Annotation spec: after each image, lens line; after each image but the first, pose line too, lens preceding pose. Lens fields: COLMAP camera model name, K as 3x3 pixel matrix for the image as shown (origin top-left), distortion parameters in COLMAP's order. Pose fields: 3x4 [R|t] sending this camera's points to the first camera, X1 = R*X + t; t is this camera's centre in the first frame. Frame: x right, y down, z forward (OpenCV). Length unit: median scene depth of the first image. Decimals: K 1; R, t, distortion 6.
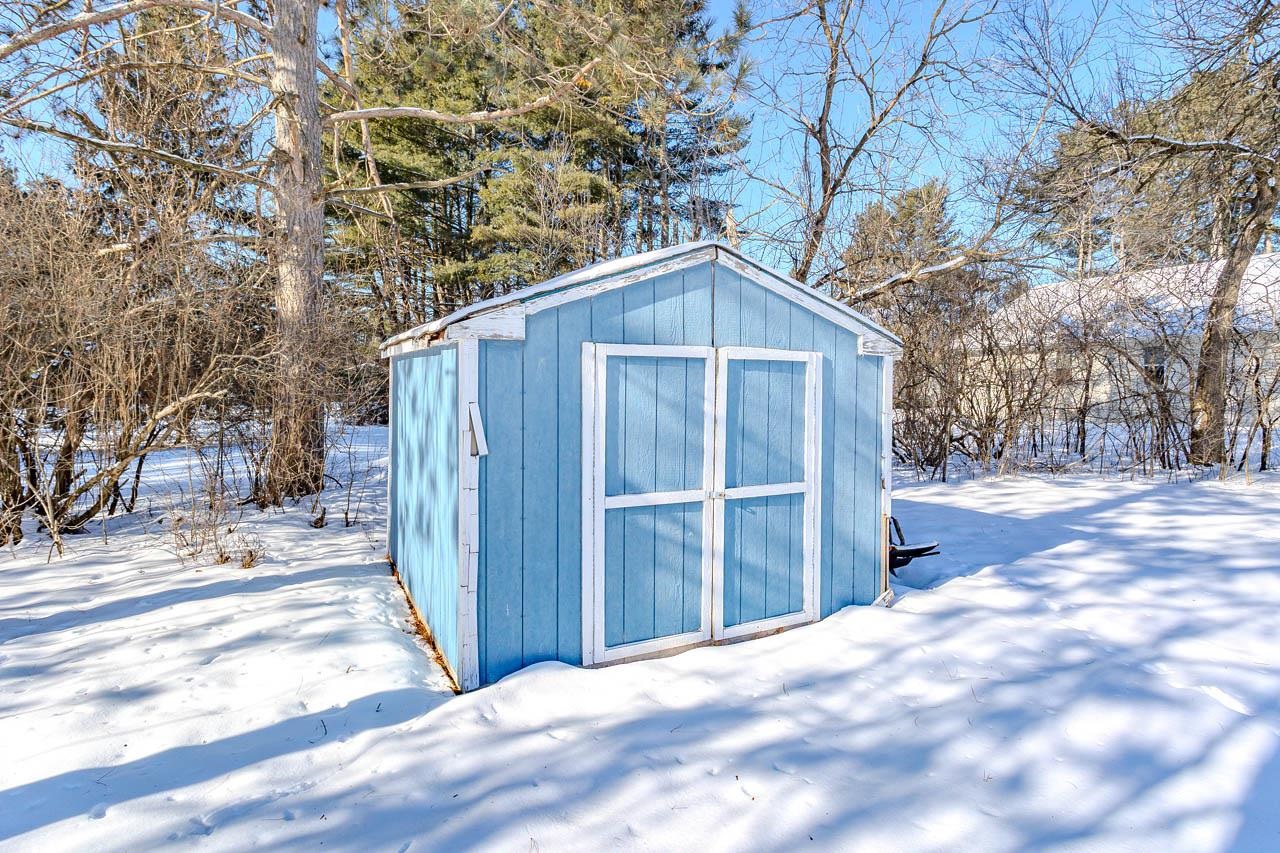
lens RADIAL K [[604.9, 0, 616.0], [0, 604.9, 402.1], [0, 0, 1]] dist [0.001172, 0.000282]
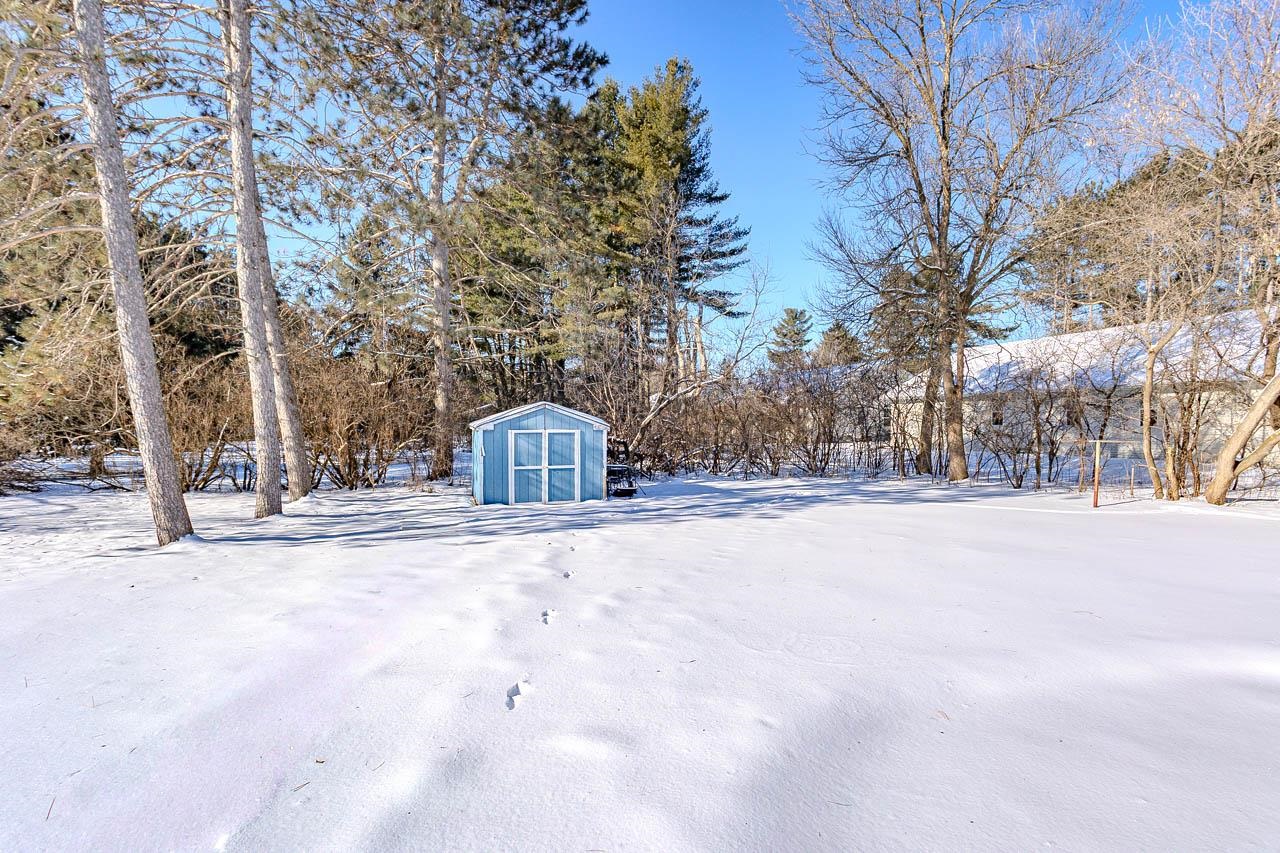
lens RADIAL K [[604.9, 0, 641.1], [0, 604.9, 429.3], [0, 0, 1]] dist [0.001172, 0.000282]
pose [[0.987974, -0.007117, -0.154453, 1.373045], [0.005804, 0.999943, -0.008956, -0.053807], [0.154508, 0.007952, 0.987960, -2.759548]]
